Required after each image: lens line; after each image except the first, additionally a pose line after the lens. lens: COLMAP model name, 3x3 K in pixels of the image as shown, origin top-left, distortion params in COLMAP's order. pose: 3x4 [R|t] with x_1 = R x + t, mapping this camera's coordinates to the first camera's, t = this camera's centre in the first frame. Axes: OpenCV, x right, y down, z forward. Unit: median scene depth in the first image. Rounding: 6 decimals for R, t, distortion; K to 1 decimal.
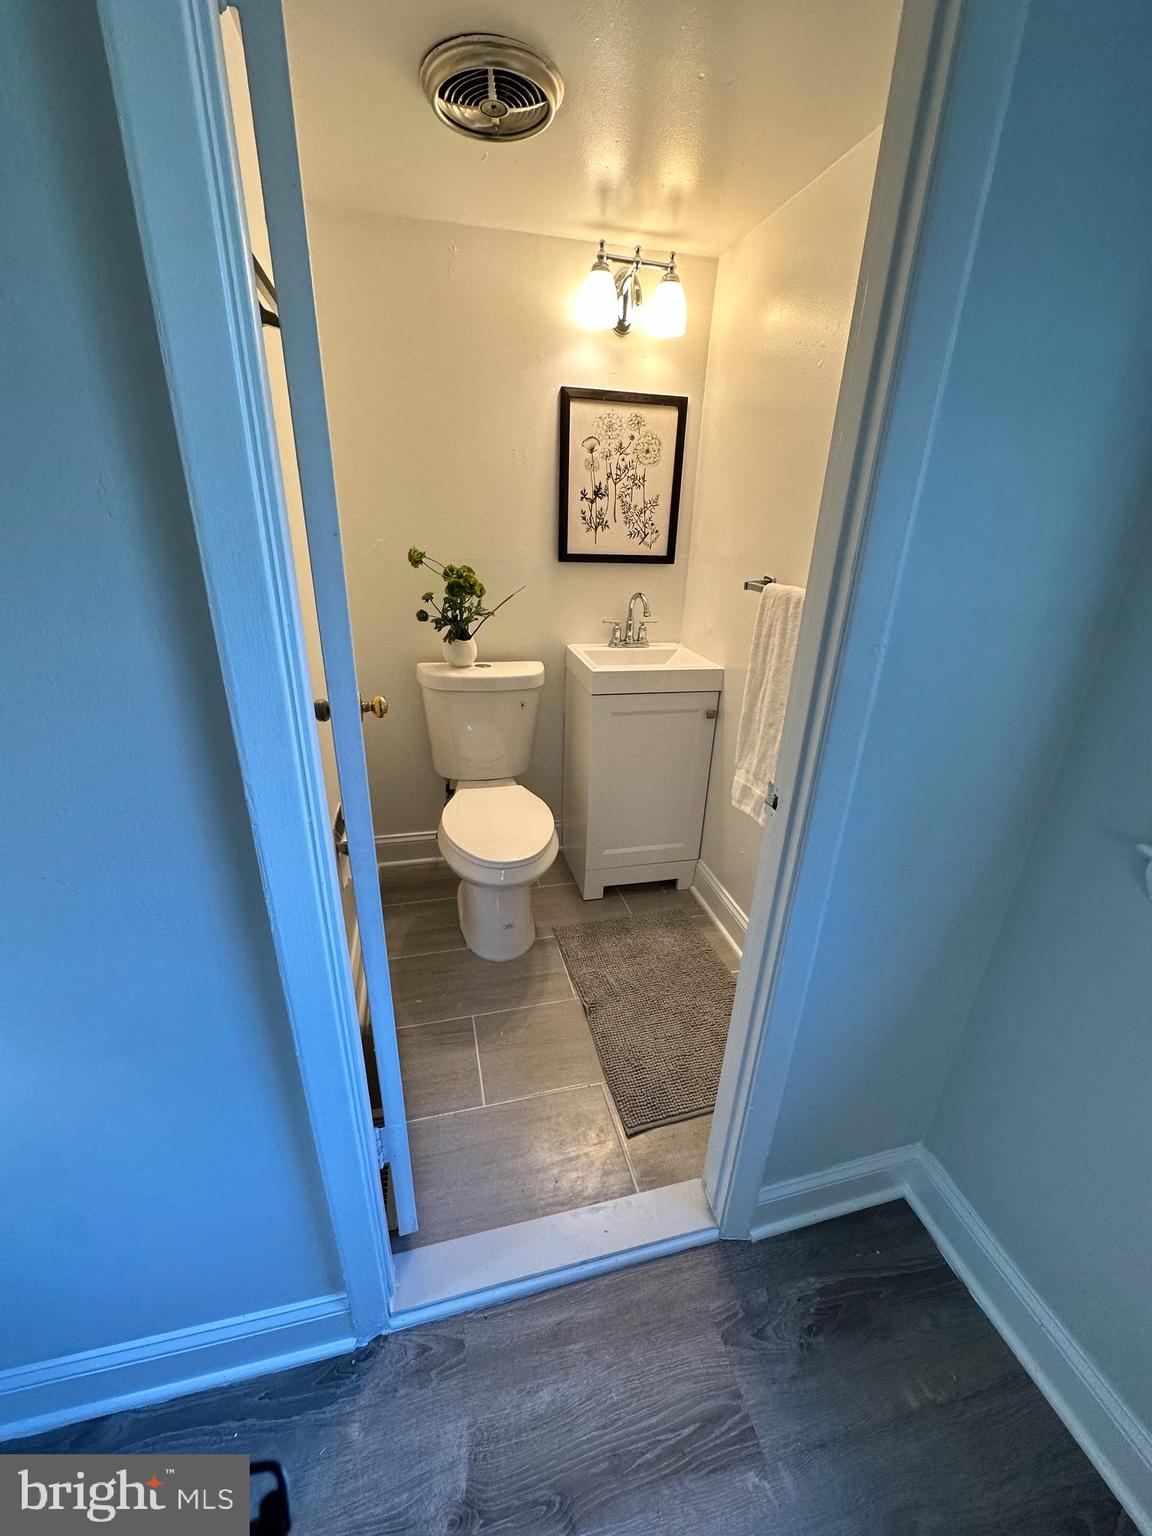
lens RADIAL K [[612.2, 0, 577.2], [0, 612.2, 766.0], [0, 0, 1]] dist [-0.002321, 0.000666]
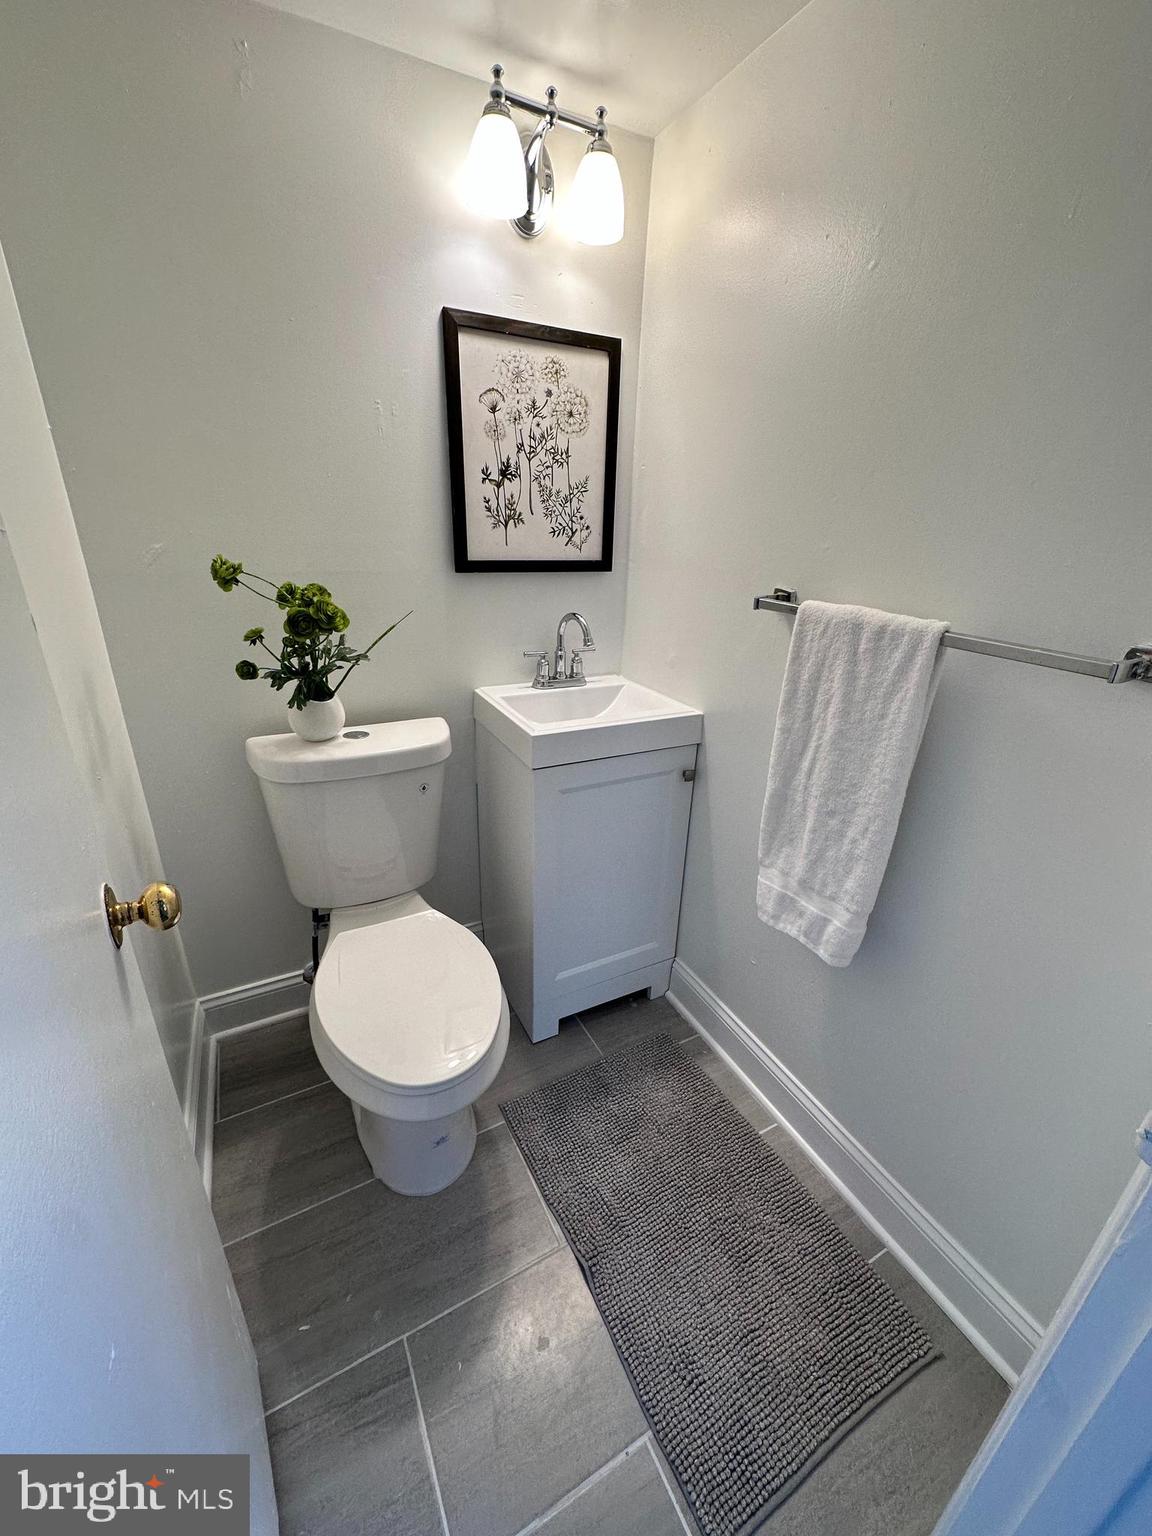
lens RADIAL K [[612.2, 0, 577.2], [0, 612.2, 766.0], [0, 0, 1]] dist [-0.002321, 0.000666]
pose [[0.971685, -0.093901, 0.216820, -0.071865], [0.094249, 0.995510, 0.008755, -0.117948], [-0.216669, 0.011928, 0.976172, 0.321767]]
